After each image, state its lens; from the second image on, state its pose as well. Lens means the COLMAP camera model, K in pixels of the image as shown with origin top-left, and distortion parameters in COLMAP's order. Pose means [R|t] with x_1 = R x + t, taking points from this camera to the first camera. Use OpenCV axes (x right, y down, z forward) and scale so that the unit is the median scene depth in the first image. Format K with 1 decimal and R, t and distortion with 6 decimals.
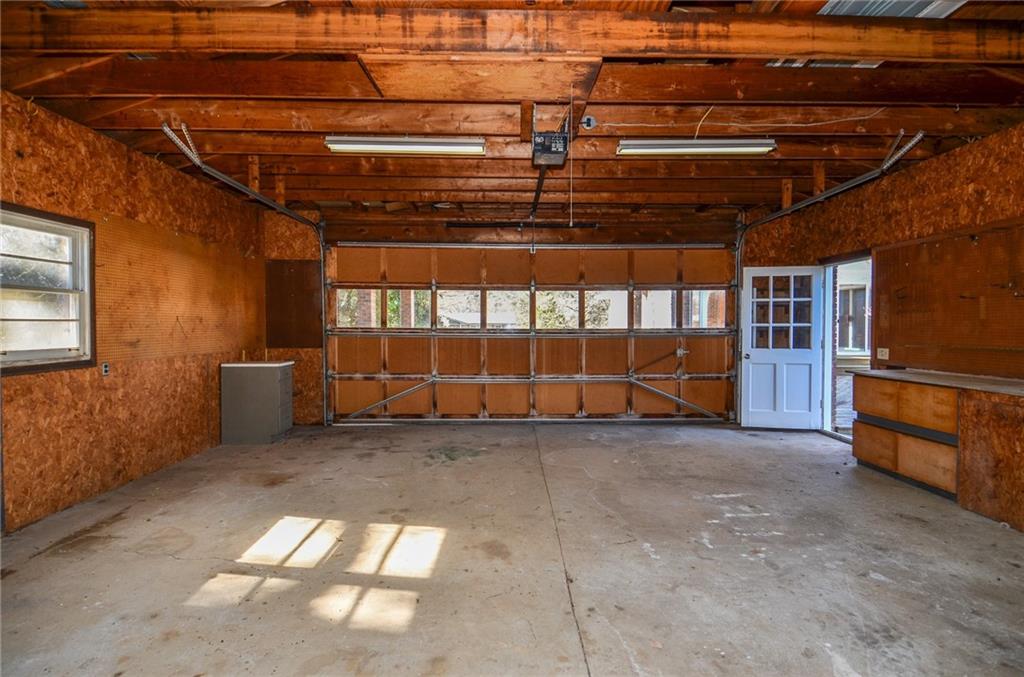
lens RADIAL K [[555.1, 0, 513.9], [0, 555.1, 335.4], [0, 0, 1]] dist [0.005000, 0.000629]
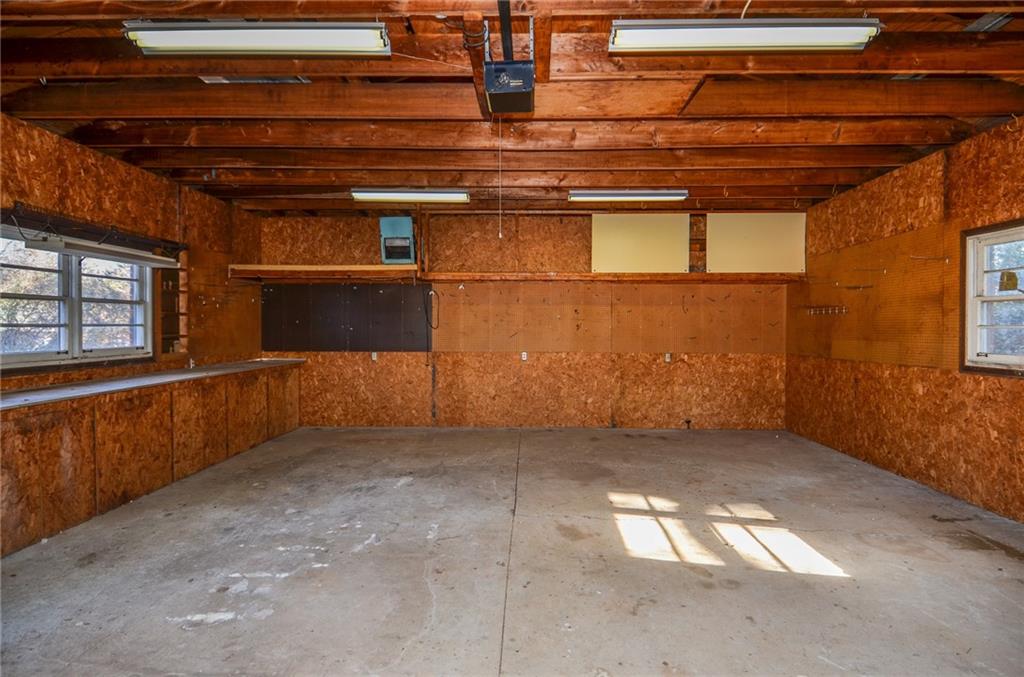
lens RADIAL K [[555.1, 0, 513.1], [0, 555.1, 334.1], [0, 0, 1]] dist [0.005000, 0.000629]
pose [[-0.999247, -0.000660, 0.038789, 0.039264], [0.000784, 0.999308, 0.037196, -0.054545], [-0.038786, 0.037199, -0.998555, 2.094425]]
